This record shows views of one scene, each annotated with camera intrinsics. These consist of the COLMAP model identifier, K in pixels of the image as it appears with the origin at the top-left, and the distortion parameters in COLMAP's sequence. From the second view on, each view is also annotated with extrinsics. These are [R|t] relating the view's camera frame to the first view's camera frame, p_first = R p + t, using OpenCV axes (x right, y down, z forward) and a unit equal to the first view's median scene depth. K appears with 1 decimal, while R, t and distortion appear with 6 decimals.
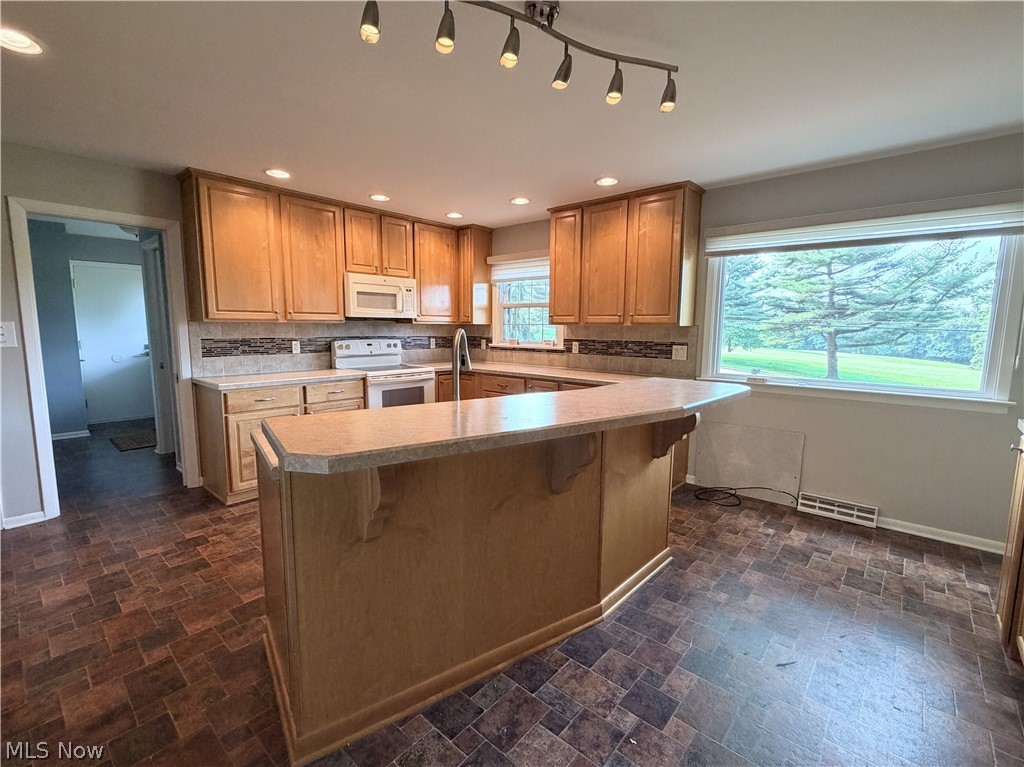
lens RADIAL K [[468.4, 0, 512.0], [0, 468.4, 383.5], [0, 0, 1]] dist [-0.001140, -0.000247]
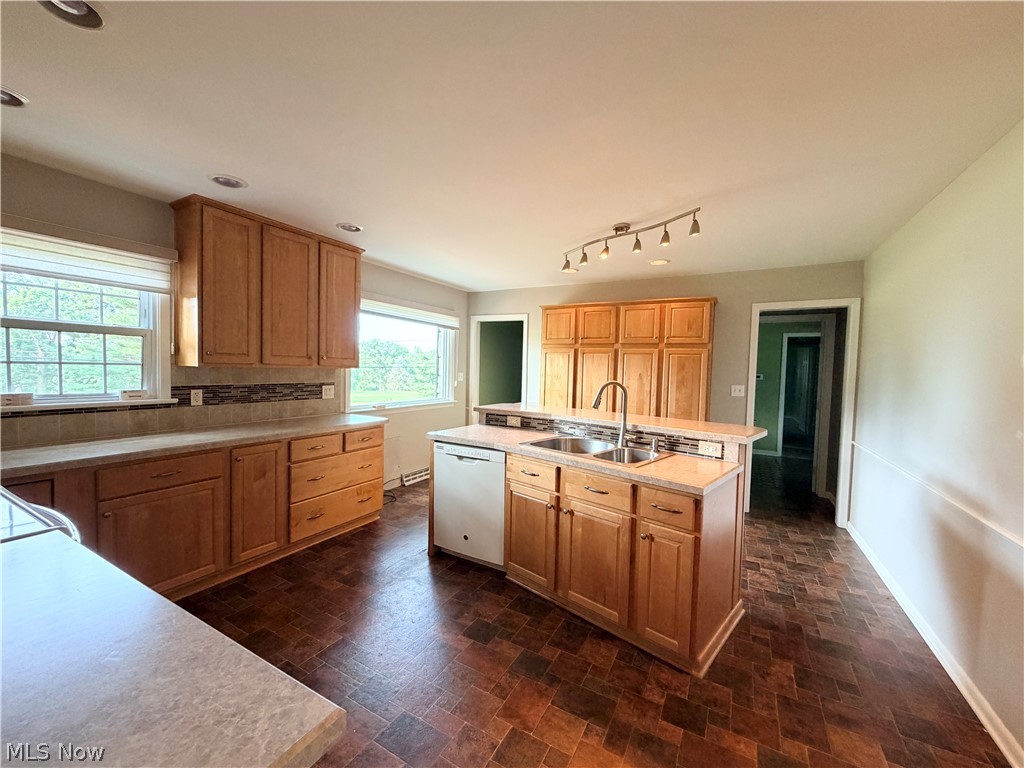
lens RADIAL K [[407.1, 0, 512.0], [0, 407.1, 384.0], [0, 0, 1]] dist [0.000517, 0.000075]
pose [[-0.223276, -0.051775, 0.973379, -0.641719], [0.095388, 0.992635, 0.074680, -0.110718], [-0.970077, 0.109523, -0.216692, 0.762178]]
